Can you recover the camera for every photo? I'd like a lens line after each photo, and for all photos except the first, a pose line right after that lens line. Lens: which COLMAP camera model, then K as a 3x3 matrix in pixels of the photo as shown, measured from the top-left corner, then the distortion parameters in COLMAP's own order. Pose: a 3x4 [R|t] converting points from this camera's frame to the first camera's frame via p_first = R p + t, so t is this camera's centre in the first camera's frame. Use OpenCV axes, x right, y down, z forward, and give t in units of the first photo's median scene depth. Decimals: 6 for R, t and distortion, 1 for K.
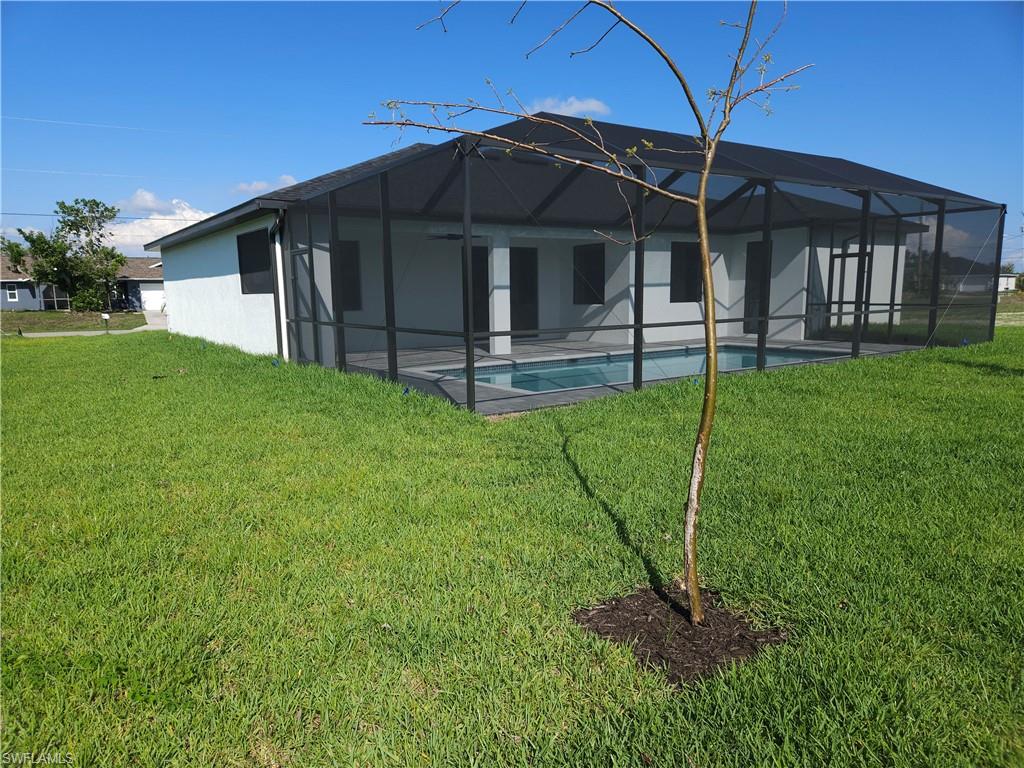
lens RADIAL K [[695.7, 0, 507.8], [0, 695.7, 392.5], [0, 0, 1]] dist [0.091032, -0.081671]
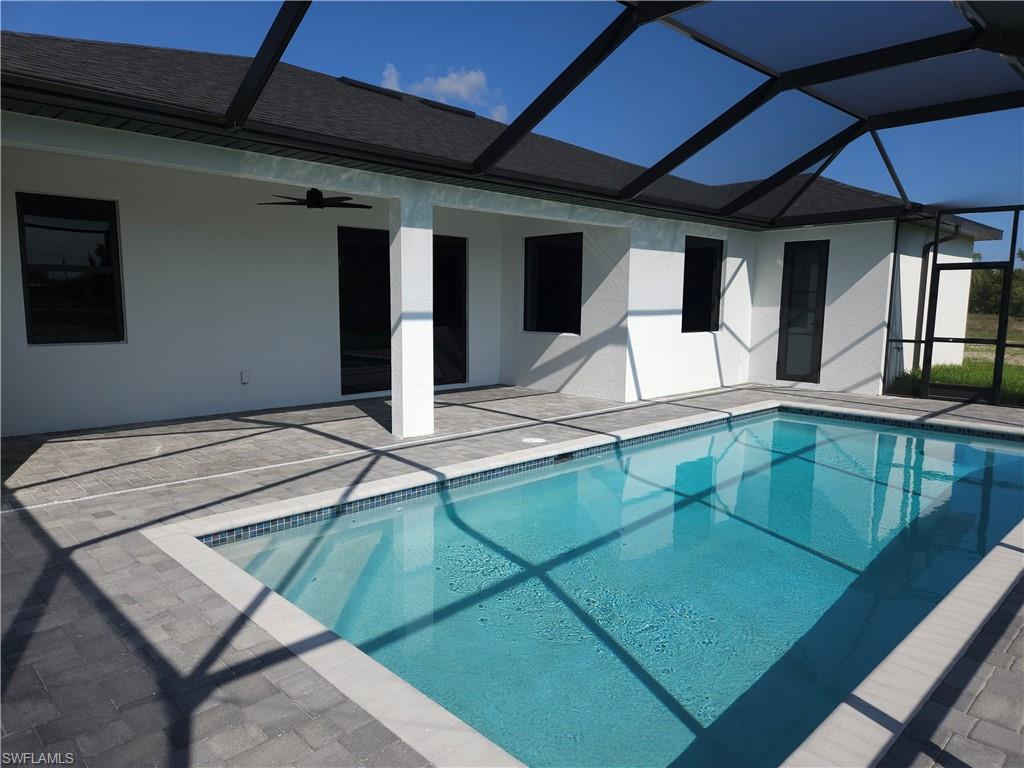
lens RADIAL K [[695.7, 0, 507.8], [0, 695.7, 392.5], [0, 0, 1]] dist [0.091032, -0.081671]
pose [[0.978839, -0.006220, 0.204539, -0.036993], [0.006905, 0.999973, -0.002637, -0.083110], [-0.204517, 0.003993, 0.978855, 0.452317]]
